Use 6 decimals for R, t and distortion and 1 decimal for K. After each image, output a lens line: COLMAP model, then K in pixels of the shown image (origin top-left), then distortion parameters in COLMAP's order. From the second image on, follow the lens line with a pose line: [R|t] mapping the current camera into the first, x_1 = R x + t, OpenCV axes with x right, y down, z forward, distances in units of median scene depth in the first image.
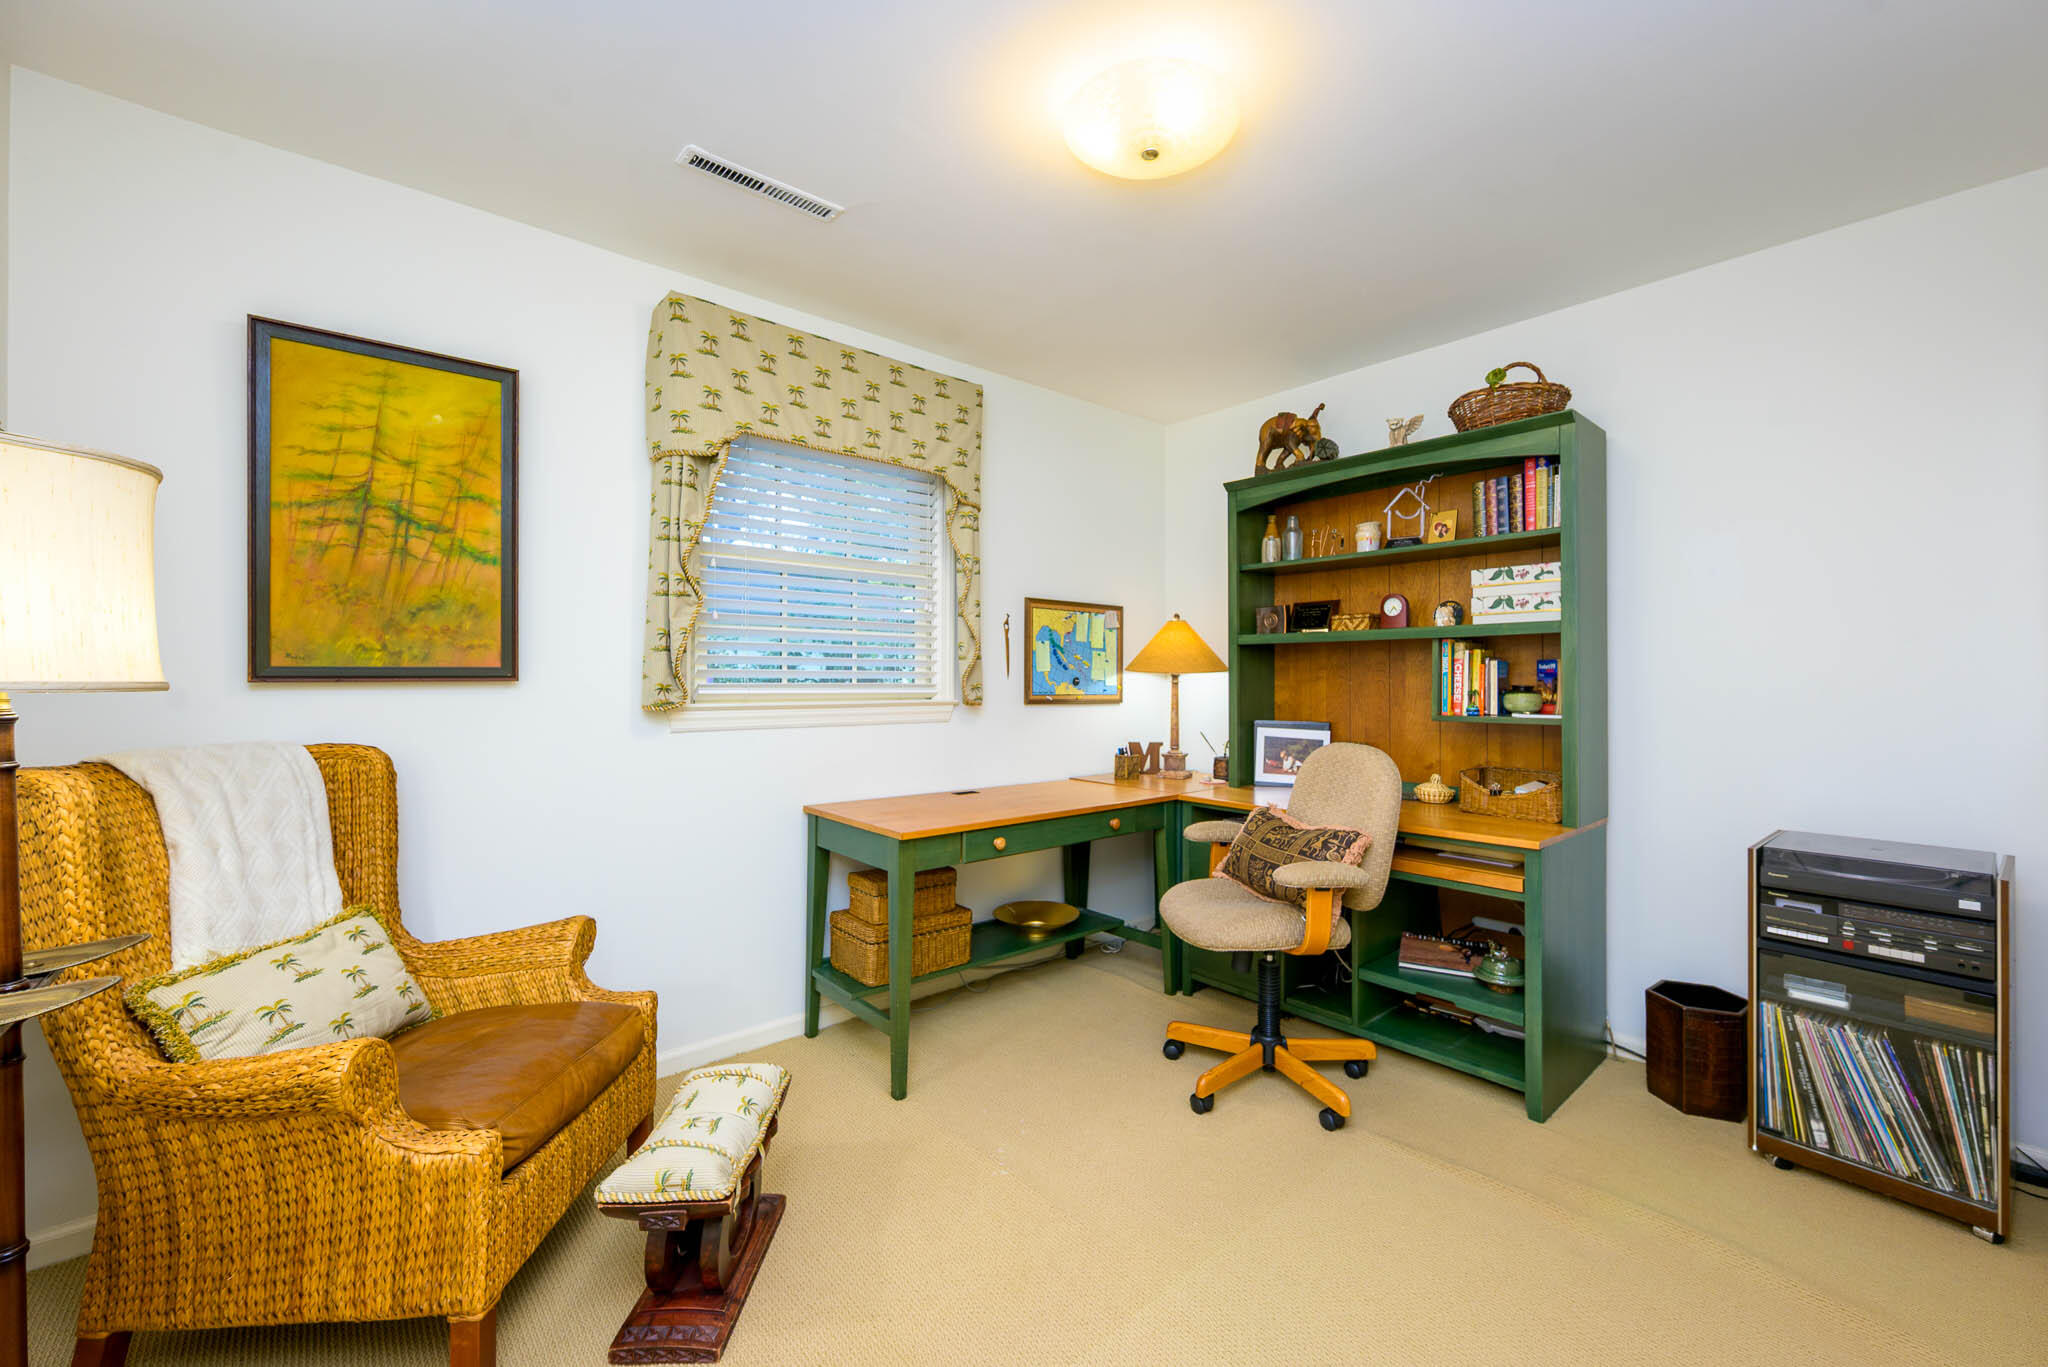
lens RADIAL K [[806.4, 0, 1034.9], [0, 806.4, 666.5], [0, 0, 1]] dist [-0.000932, 0.000188]
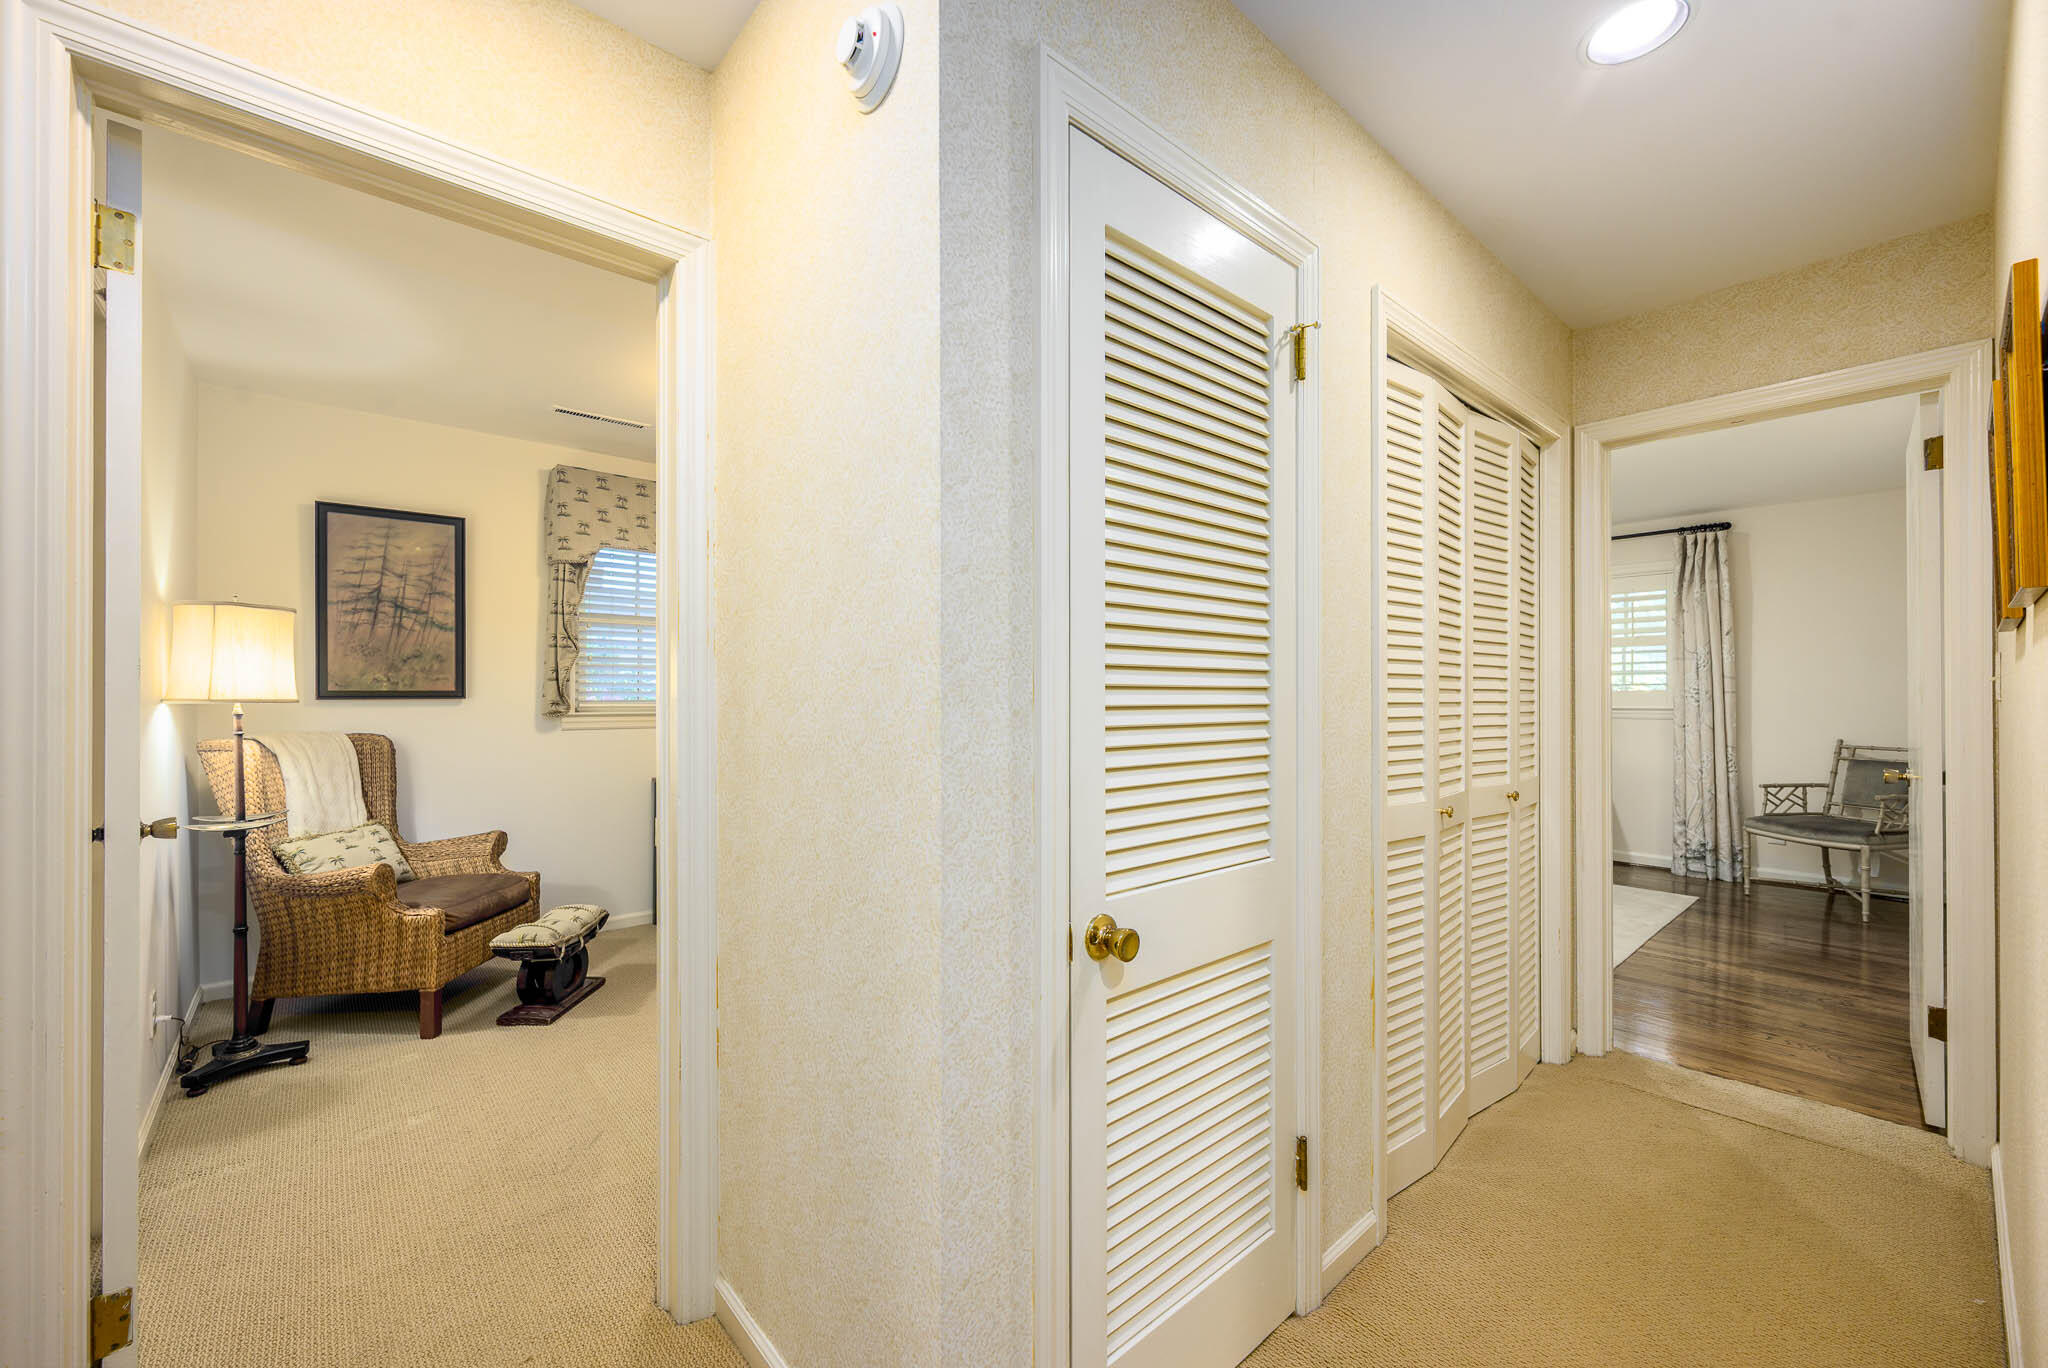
lens RADIAL K [[815.9, 0, 1024.0], [0, 815.9, 684.0], [0, 0, 1]] dist [-0.001643, 0.000627]
pose [[0.999916, -0.002247, -0.012787, 0.629532], [0.002254, 0.999997, 0.000532, -0.012724], [0.012785, -0.000561, 0.999918, -0.795737]]
